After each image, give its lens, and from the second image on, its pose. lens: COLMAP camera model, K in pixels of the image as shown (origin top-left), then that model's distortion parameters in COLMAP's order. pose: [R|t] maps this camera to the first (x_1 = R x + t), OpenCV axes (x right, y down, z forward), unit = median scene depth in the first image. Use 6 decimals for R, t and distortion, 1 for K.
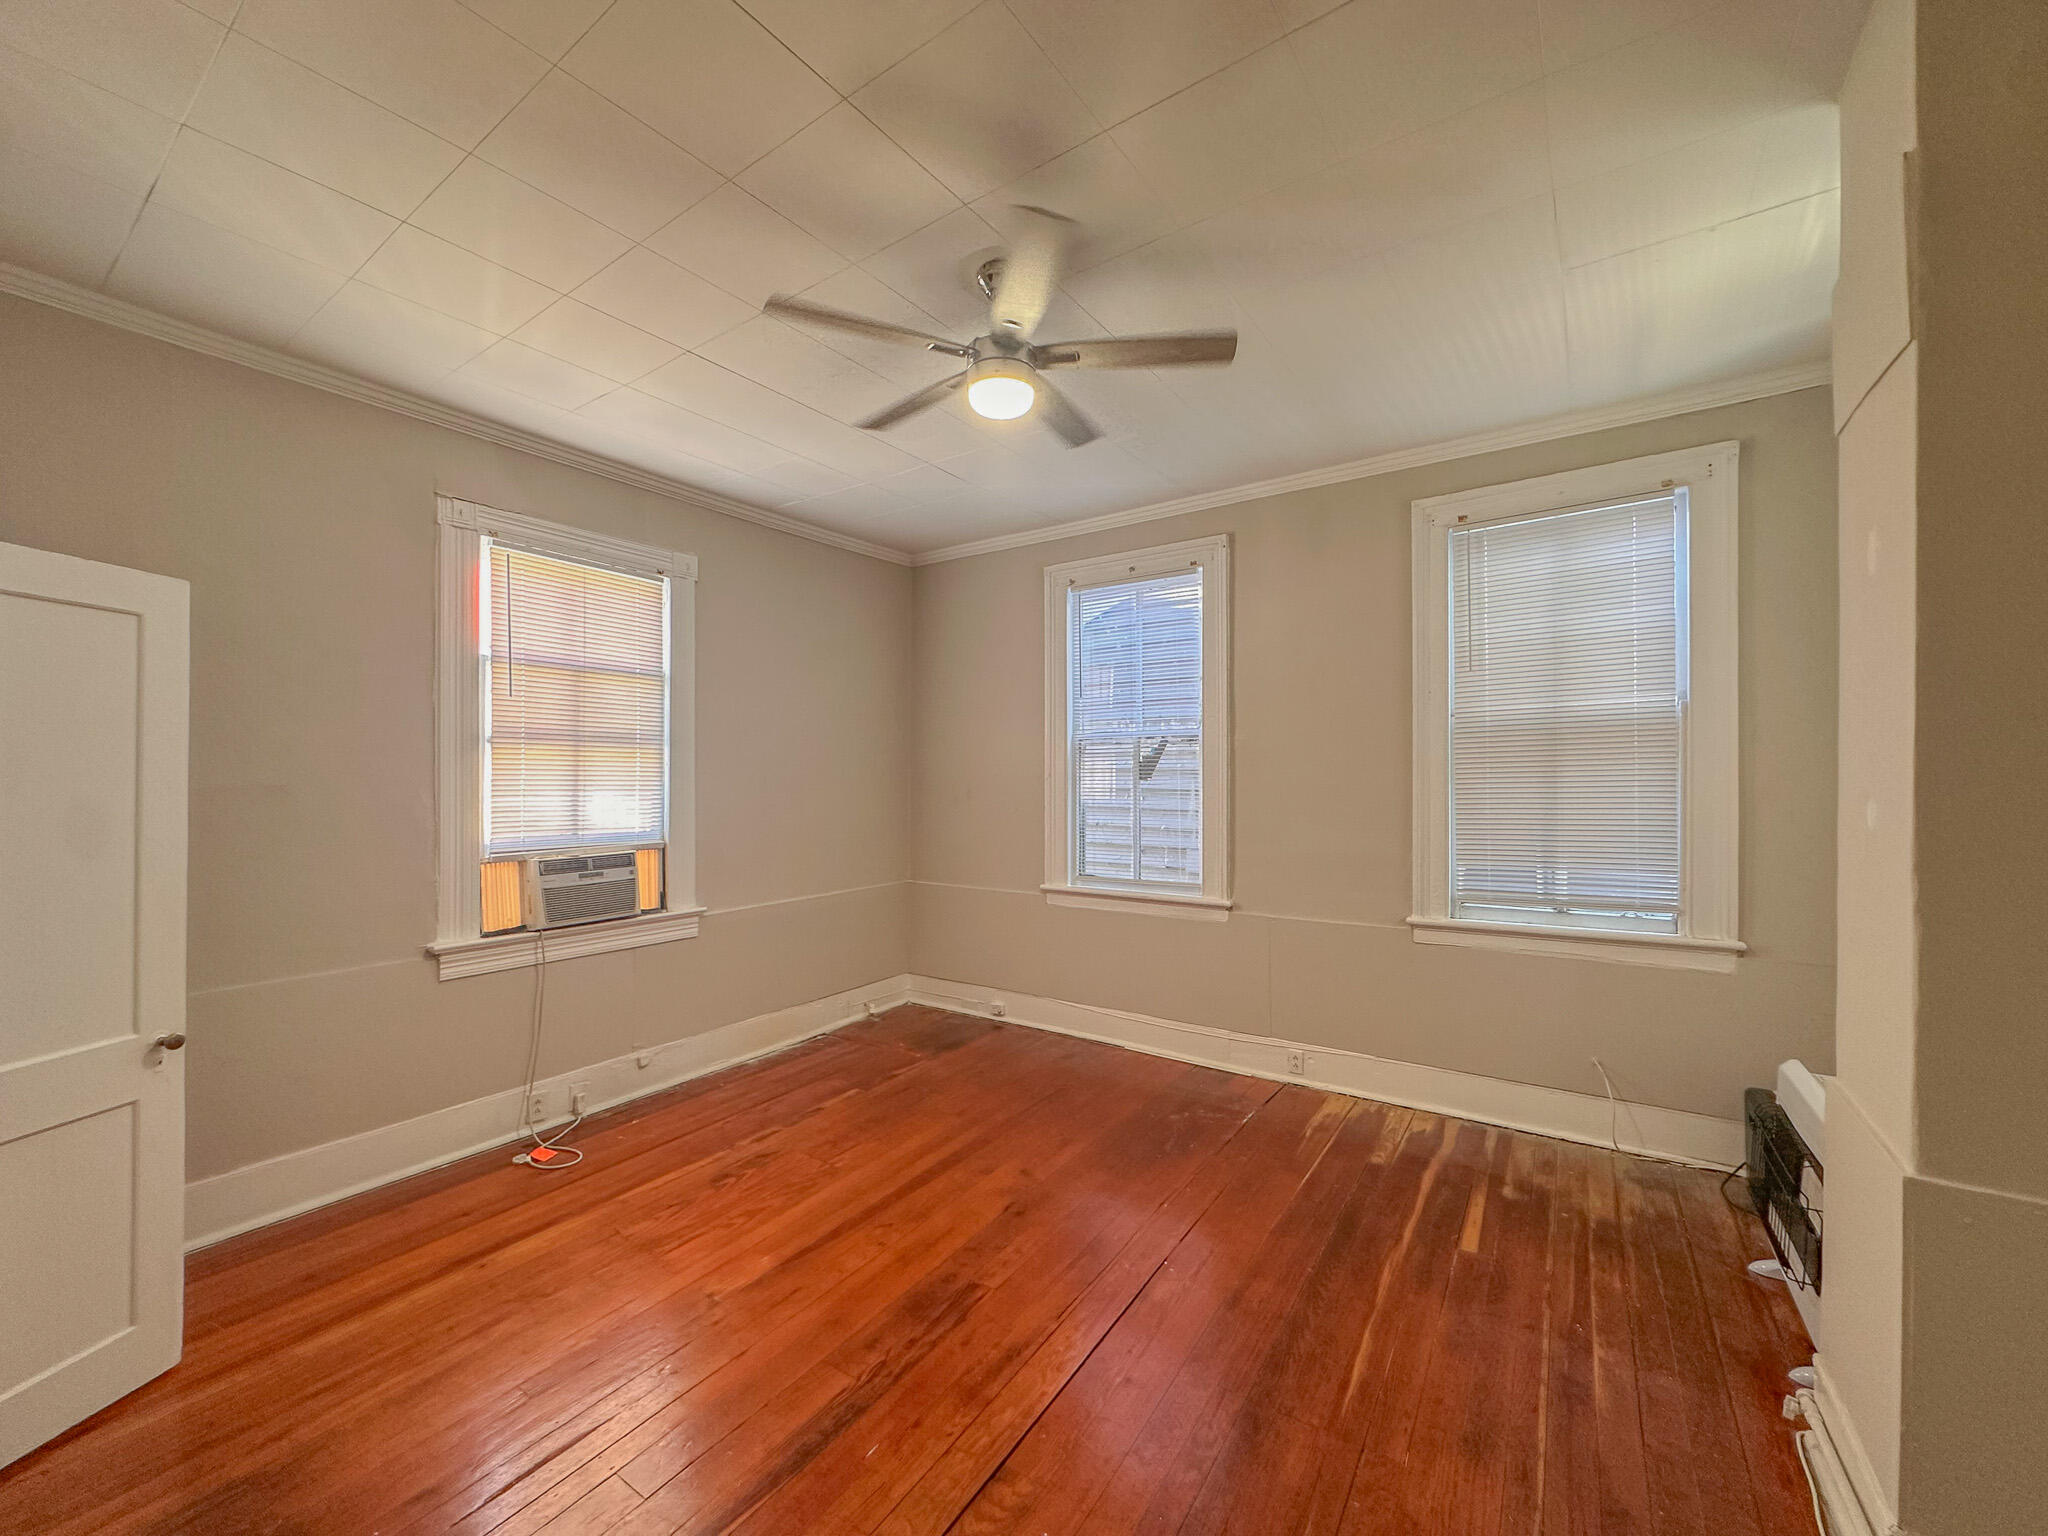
lens RADIAL K [[835.7, 0, 1018.6], [0, 835.7, 762.6], [0, 0, 1]] dist [-0.004185, 0.000355]
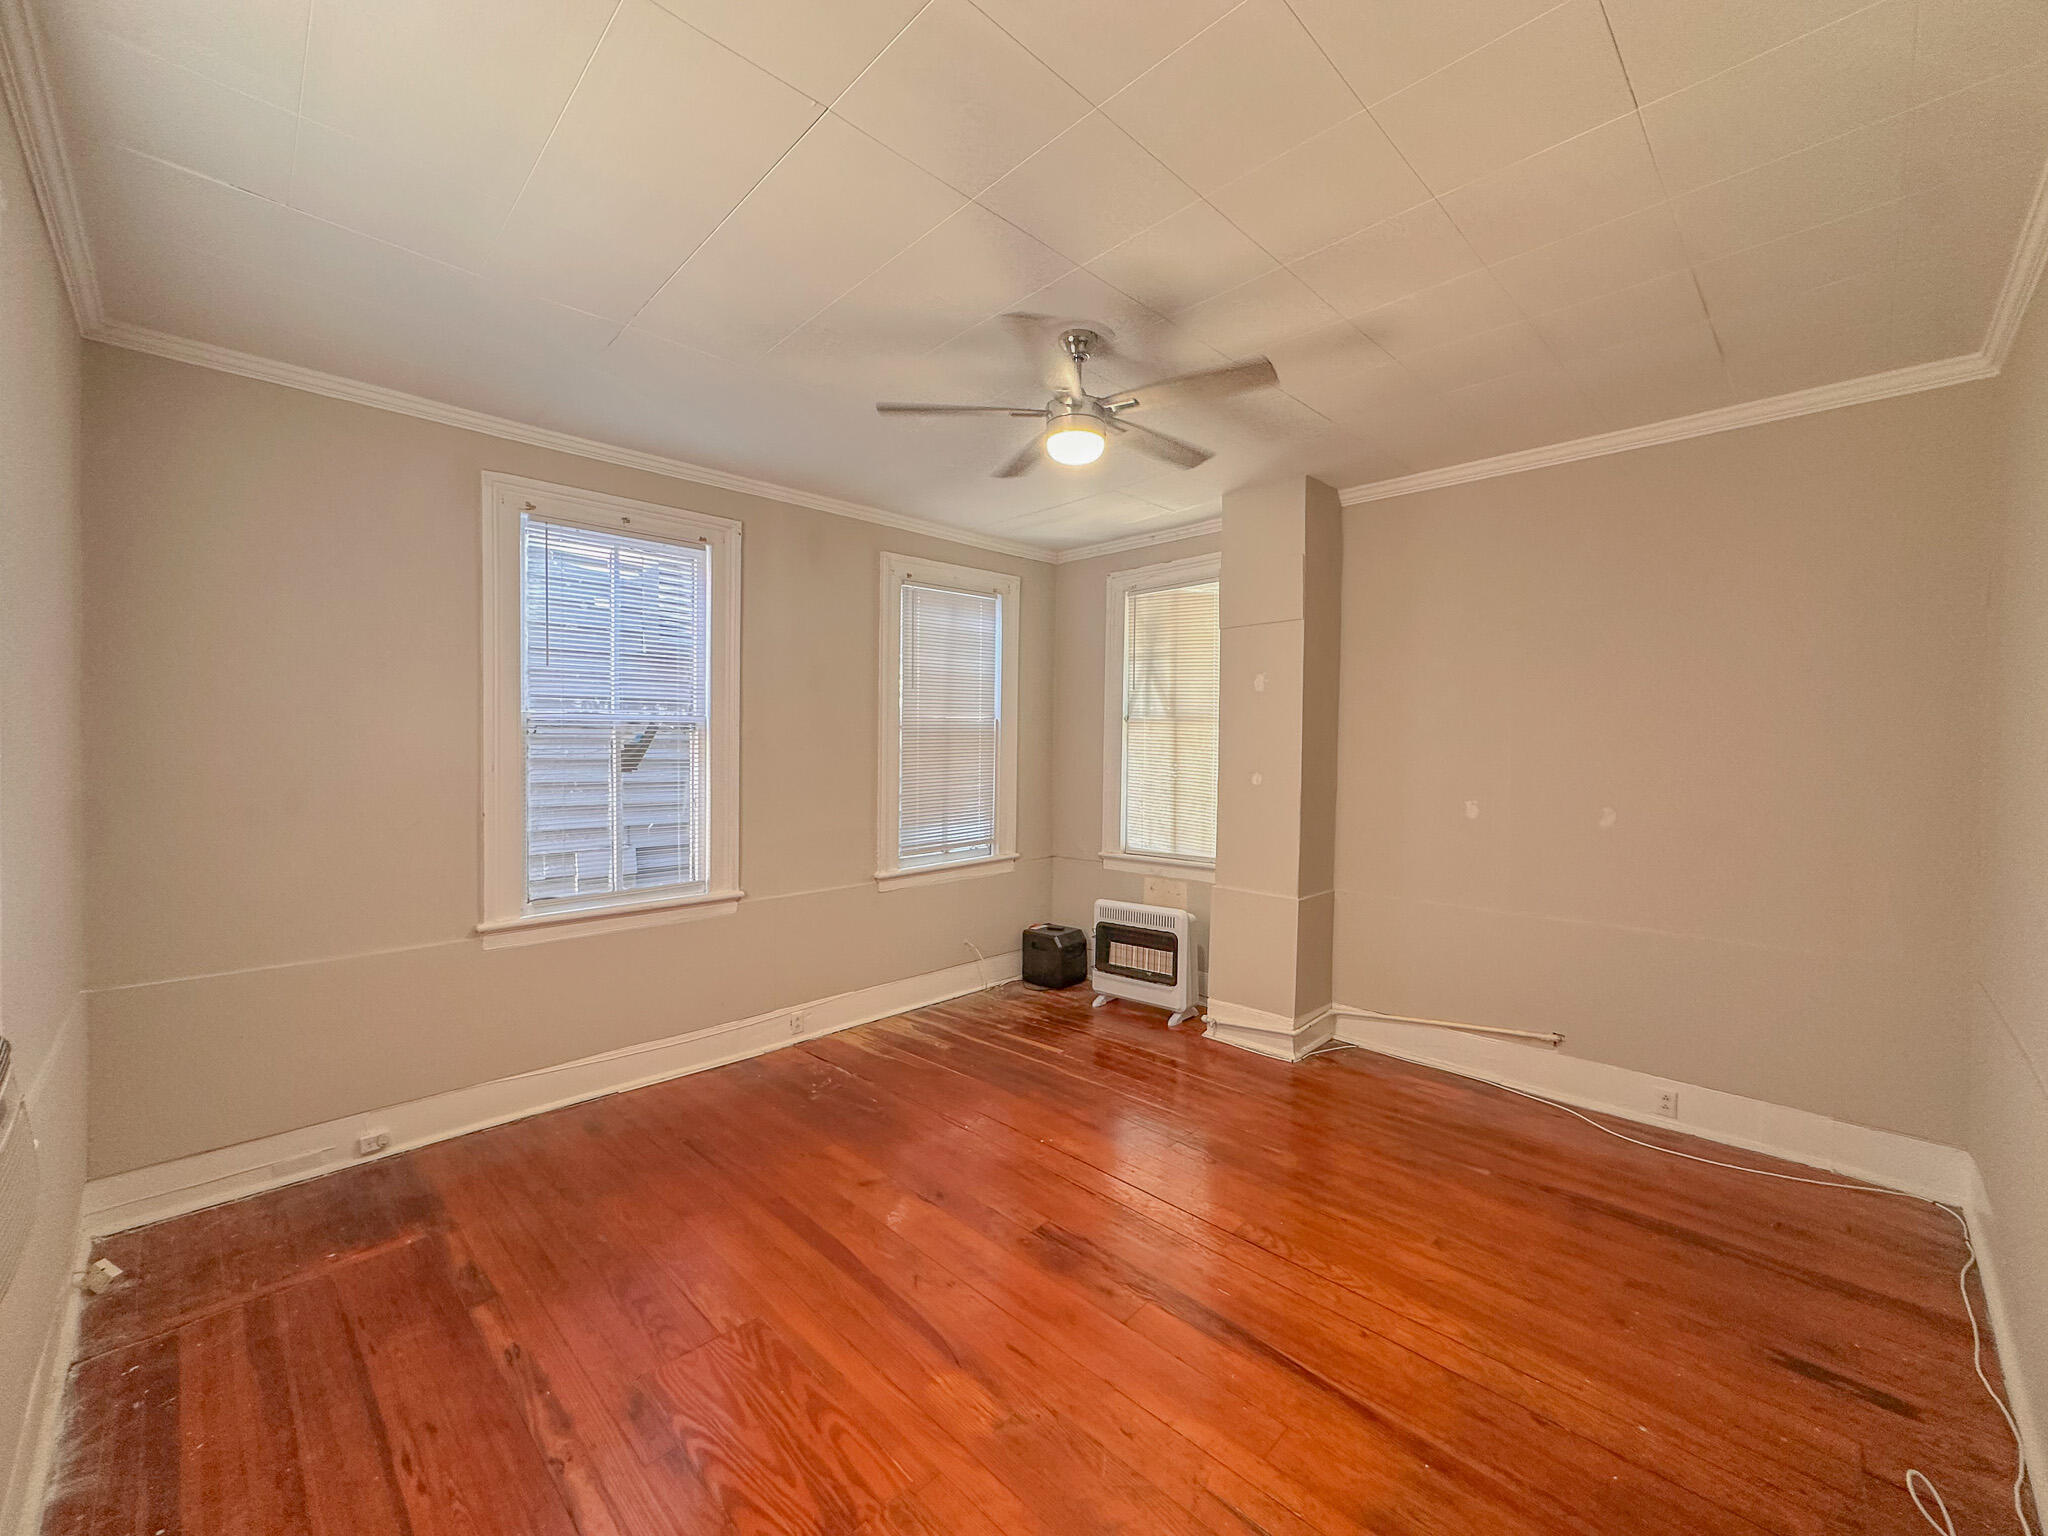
lens RADIAL K [[835.7, 0, 1023.4], [0, 835.7, 766.7], [0, 0, 1]] dist [-0.004185, 0.000355]
pose [[0.150714, -0.016111, 0.988446, -0.778500], [-0.012751, 0.999752, 0.018240, -0.006968], [-0.988495, -0.015352, 0.150472, 0.587786]]
